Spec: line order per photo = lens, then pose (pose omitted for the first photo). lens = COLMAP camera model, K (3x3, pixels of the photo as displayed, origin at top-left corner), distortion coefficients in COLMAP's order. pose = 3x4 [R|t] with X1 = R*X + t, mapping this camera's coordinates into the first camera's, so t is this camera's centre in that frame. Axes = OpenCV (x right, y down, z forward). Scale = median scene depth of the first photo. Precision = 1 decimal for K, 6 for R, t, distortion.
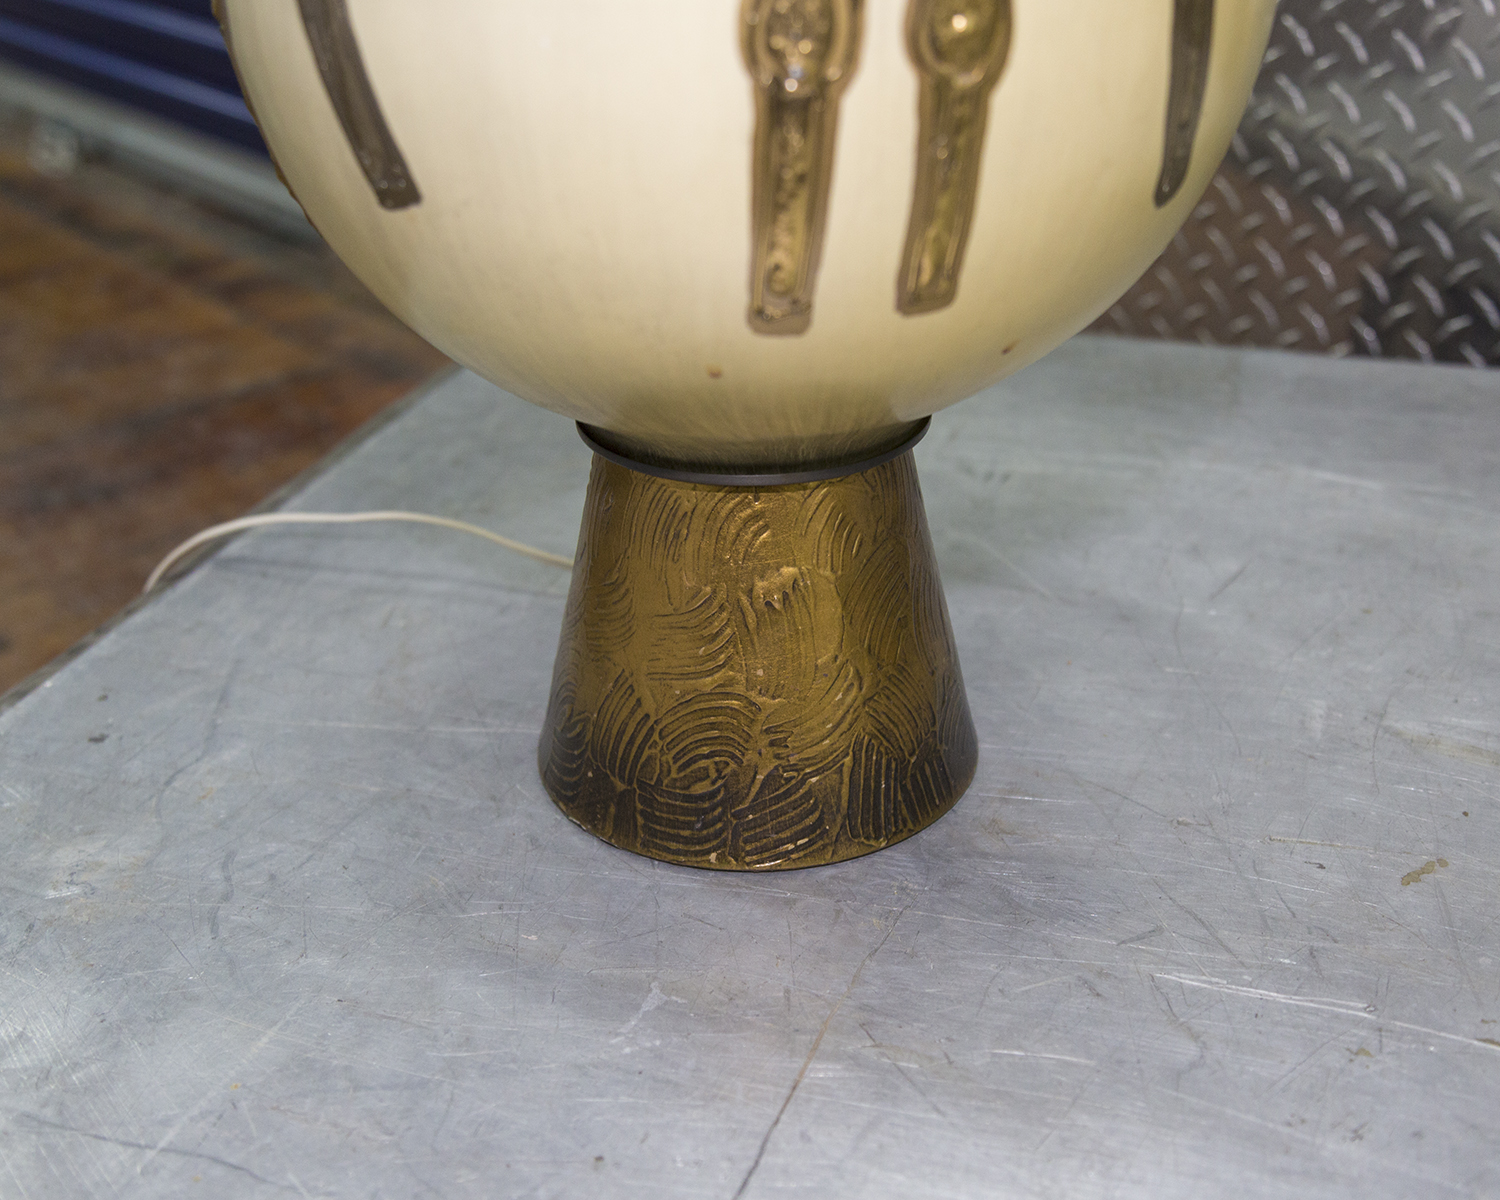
lens RADIAL K [[1738.9, 0, 751.4], [0, 1738.9, 601.4], [0, 0, 1]] dist [0.045665, 0.000000]
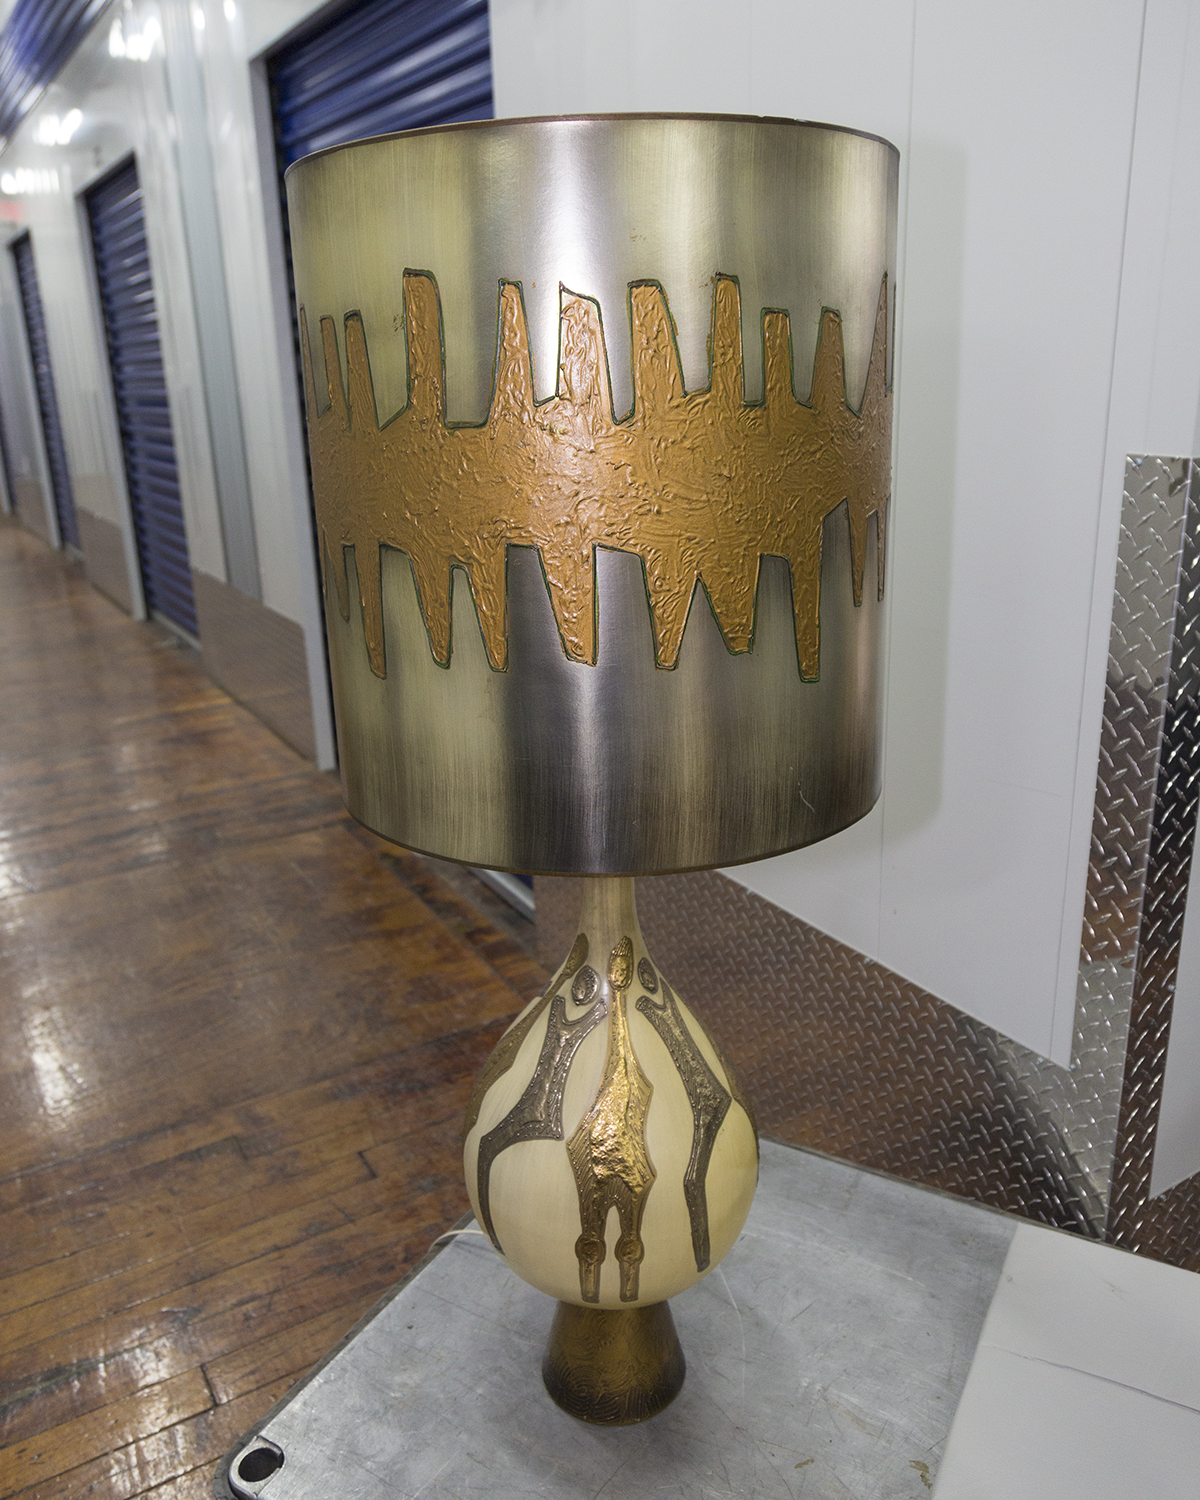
lens RADIAL K [[1205.9, 0, 601.7], [0, 1205.9, 748.8], [0, 0, 1]] dist [0.026656, -0.002522]
pose [[0.975581, 0.059252, -0.211495, 0.349475], [-0.092759, 0.983986, -0.152208, -0.622577], [0.199090, 0.168109, 0.965455, -1.170330]]
